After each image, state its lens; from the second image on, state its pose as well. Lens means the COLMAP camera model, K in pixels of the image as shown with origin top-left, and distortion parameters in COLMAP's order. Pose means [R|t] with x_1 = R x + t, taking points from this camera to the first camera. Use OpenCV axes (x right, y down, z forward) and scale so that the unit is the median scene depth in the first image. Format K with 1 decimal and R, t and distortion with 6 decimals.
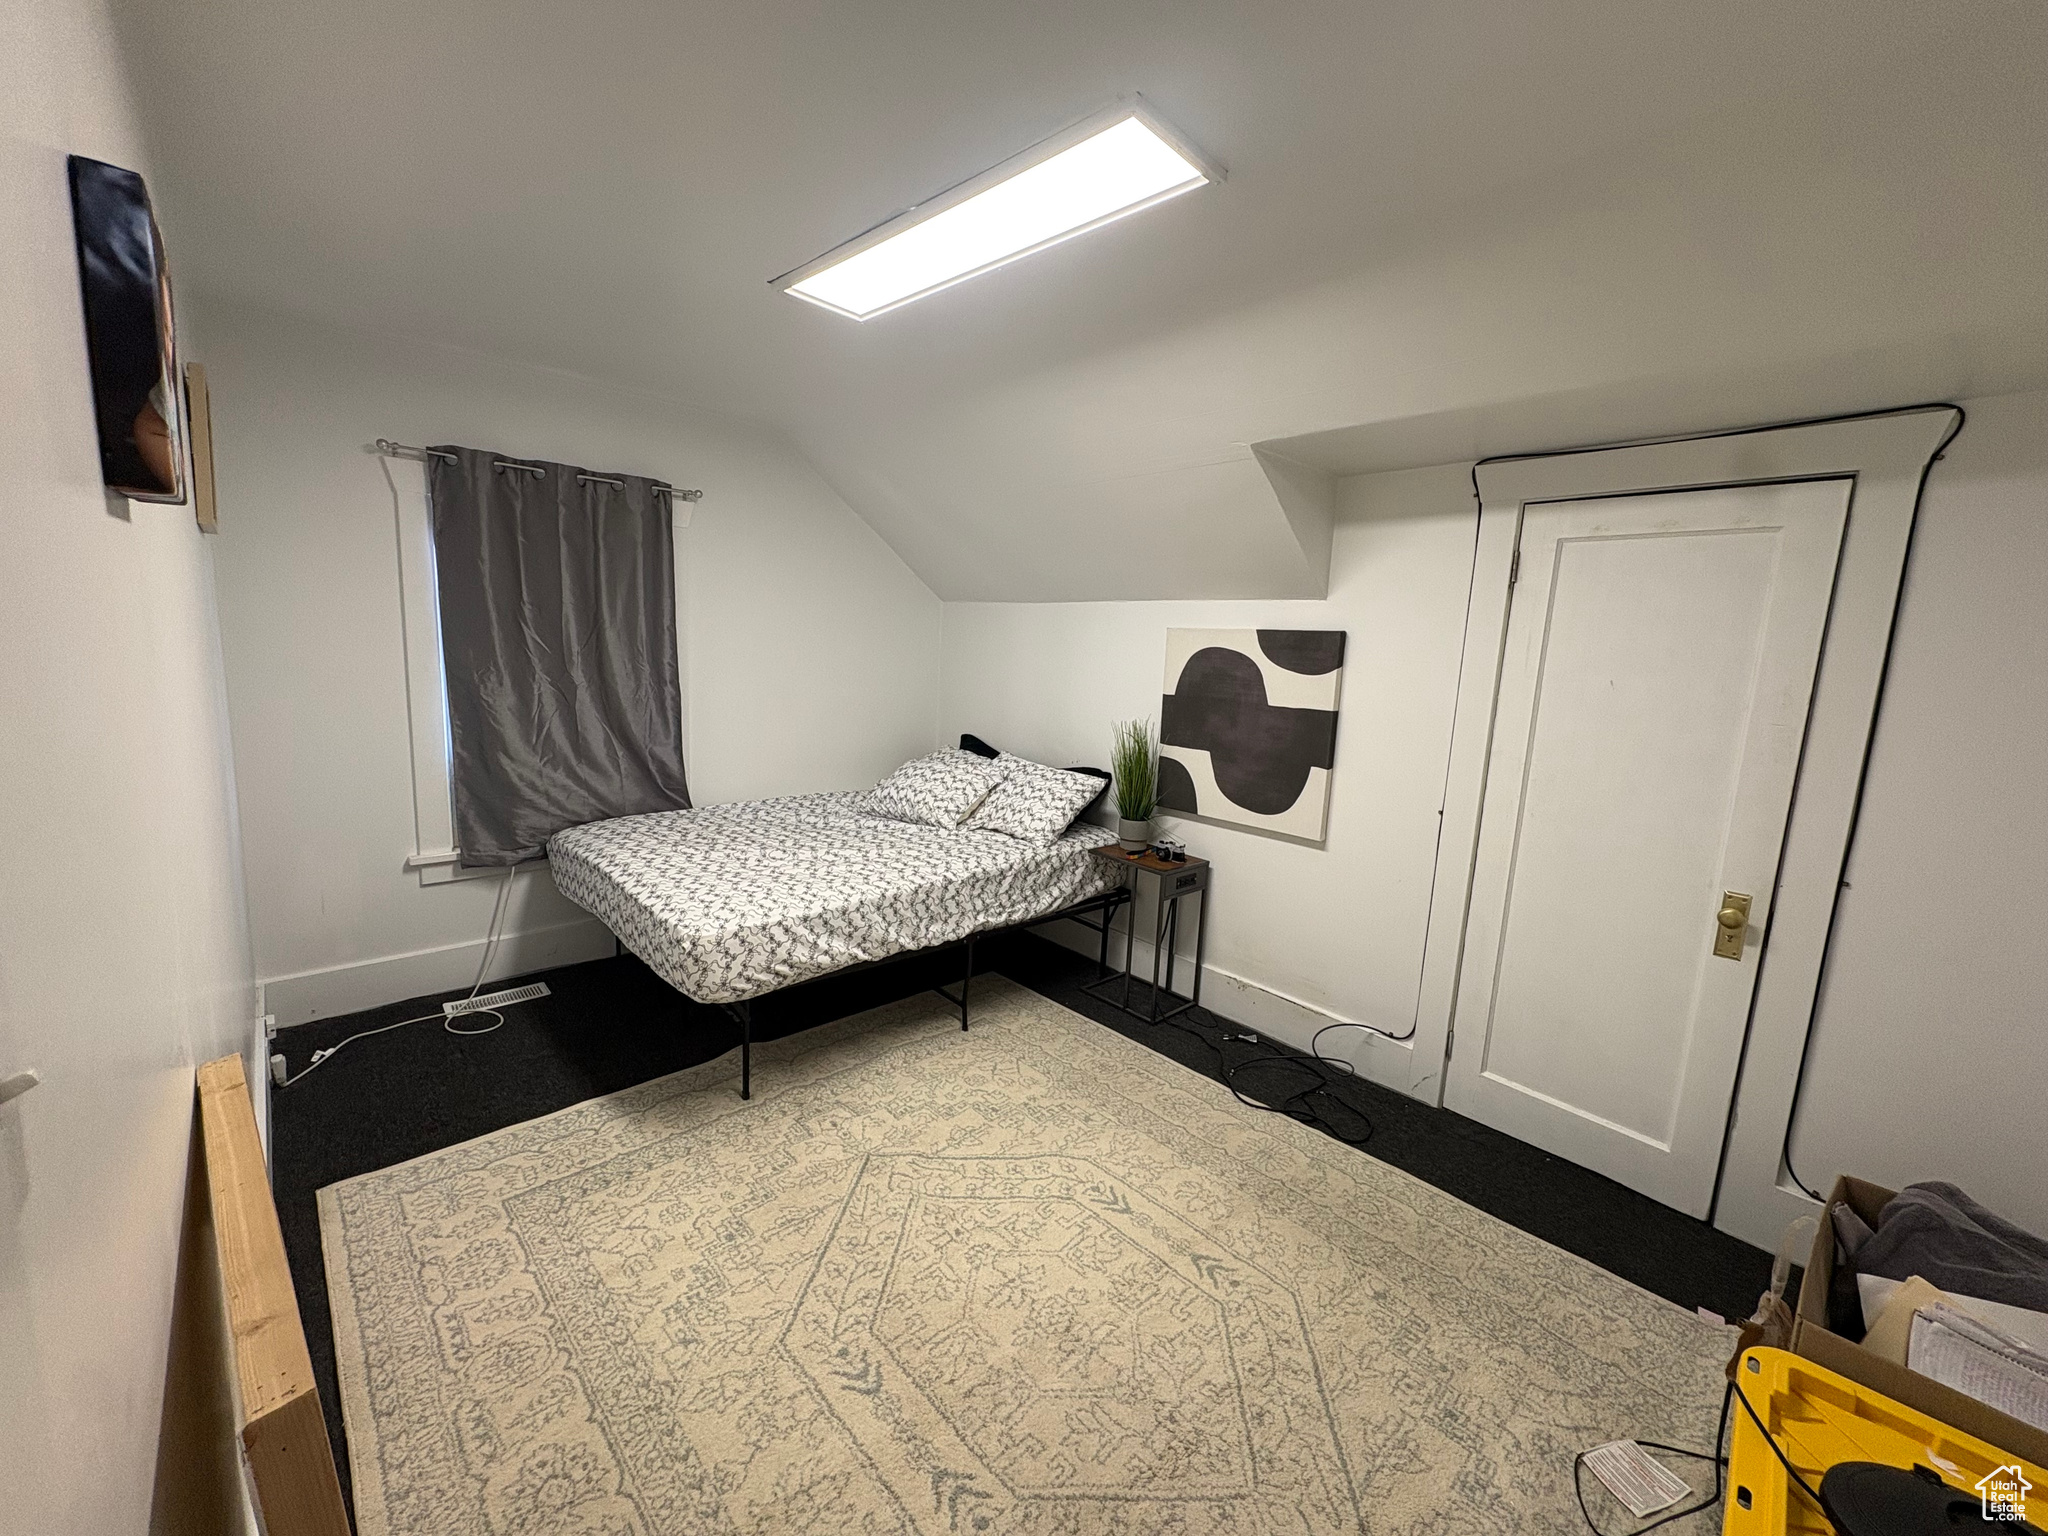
lens RADIAL K [[821.9, 0, 1019.5], [0, 821.9, 762.8], [0, 0, 1]] dist [-0.001082, -0.000148]
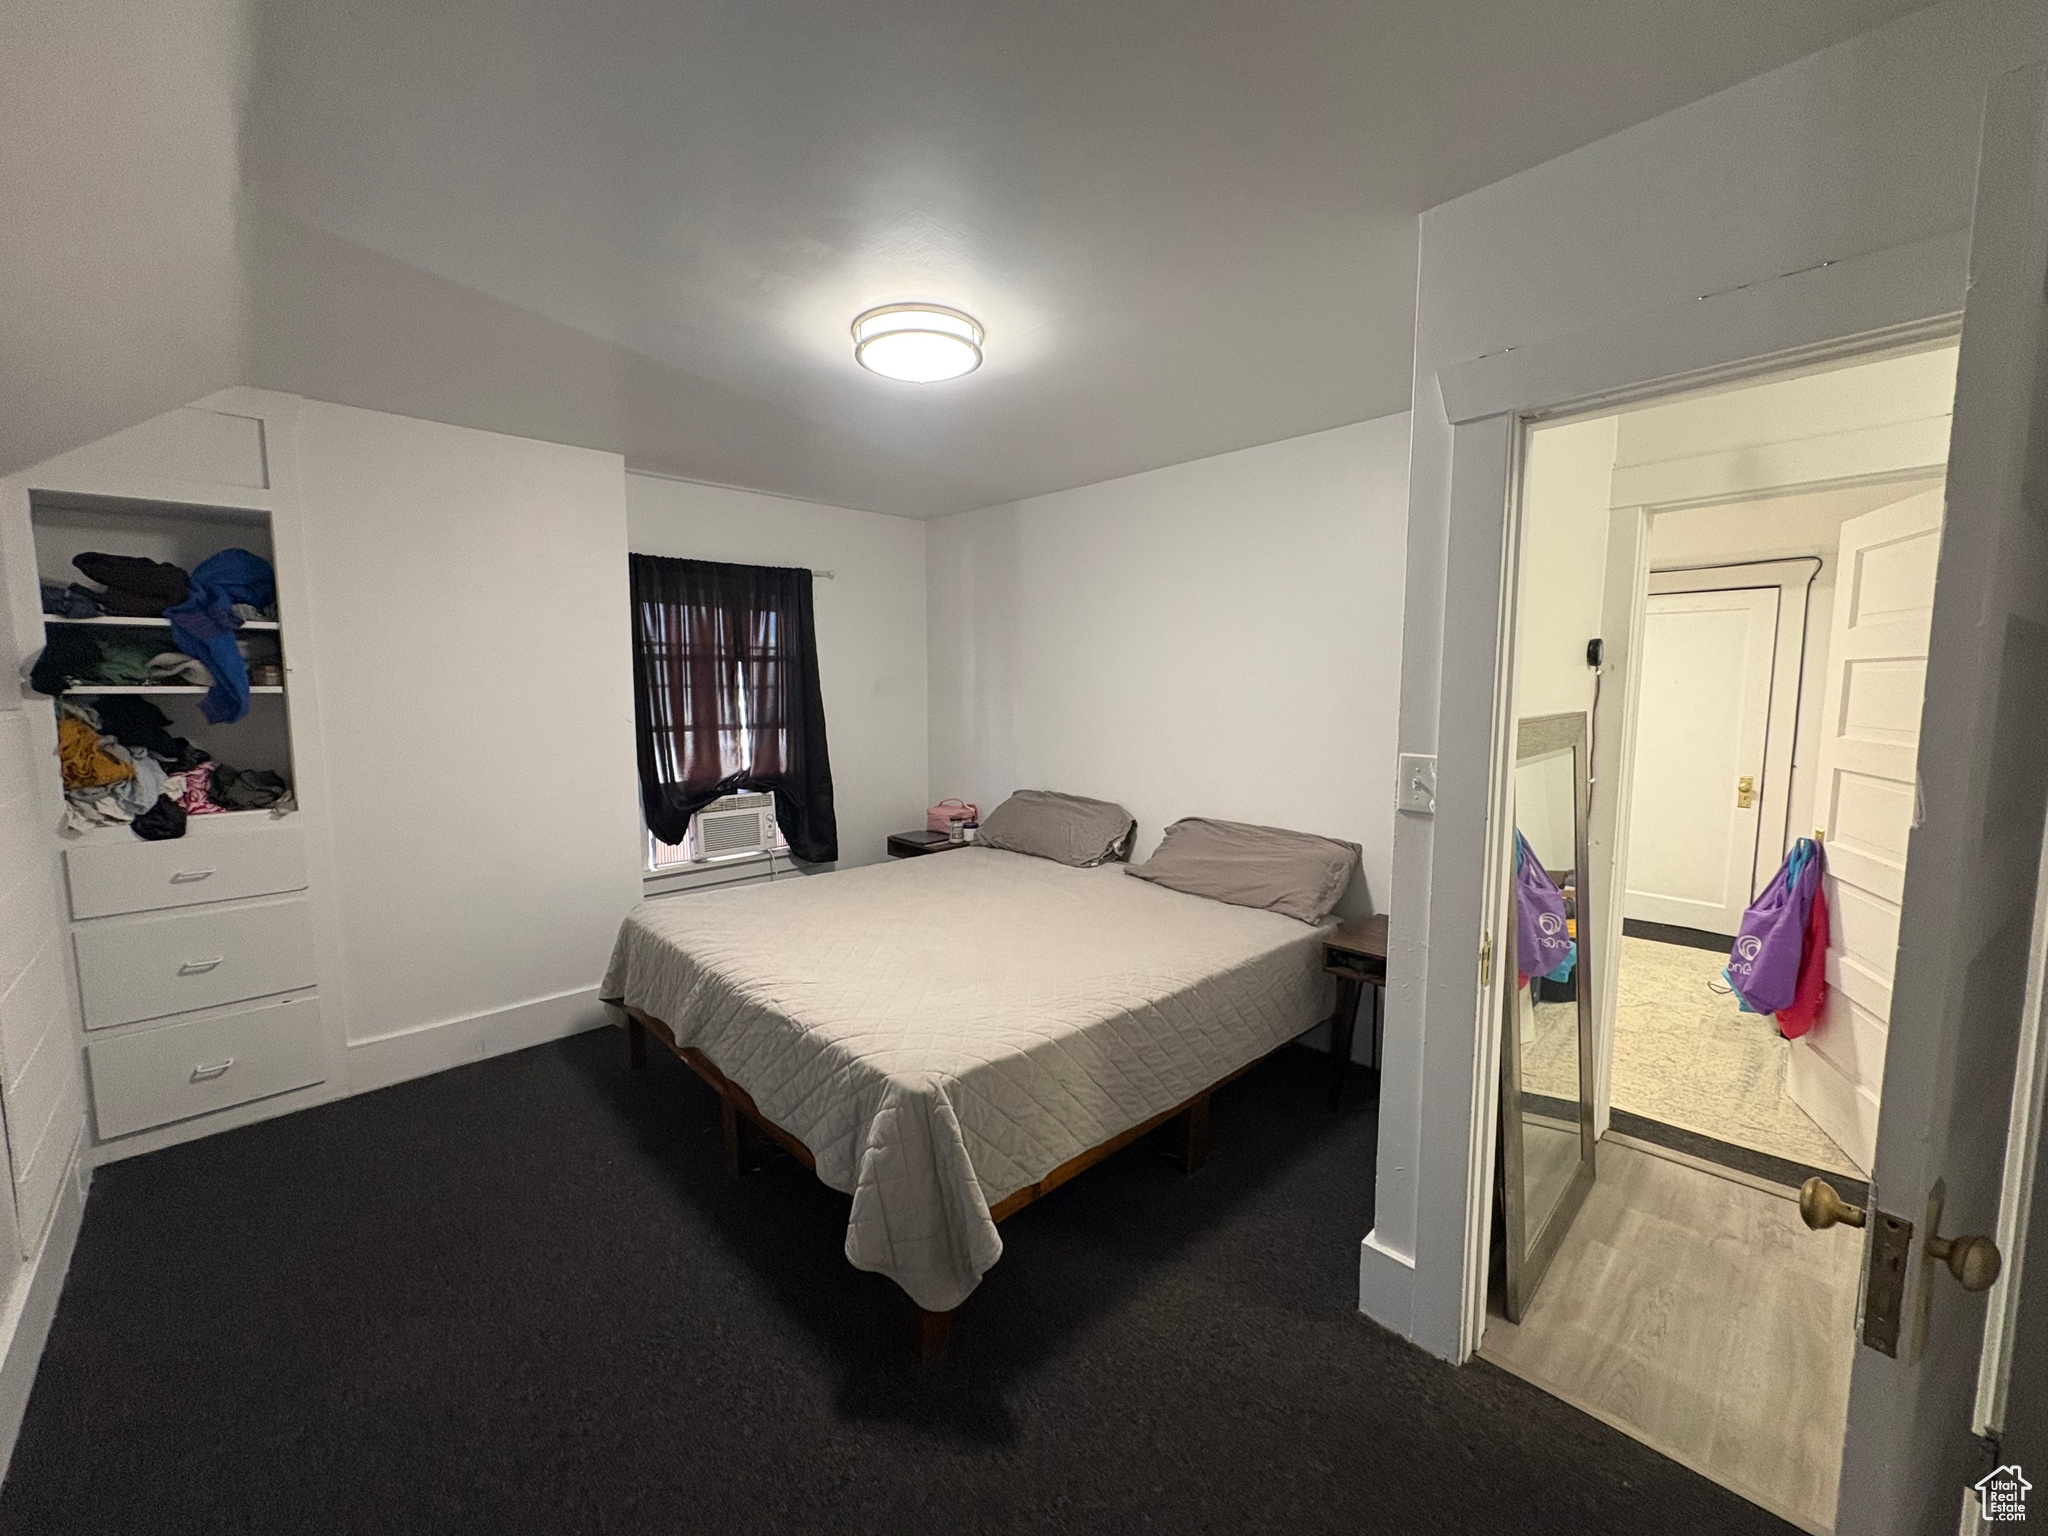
lens RADIAL K [[821.9, 0, 1029.0], [0, 821.9, 768.9], [0, 0, 1]] dist [-0.001082, -0.000148]
pose [[0.998159, -0.056777, 0.021331, -1.057362], [0.057650, 0.997418, -0.042828, 0.124643], [-0.018845, 0.043979, 0.998855, -1.126240]]
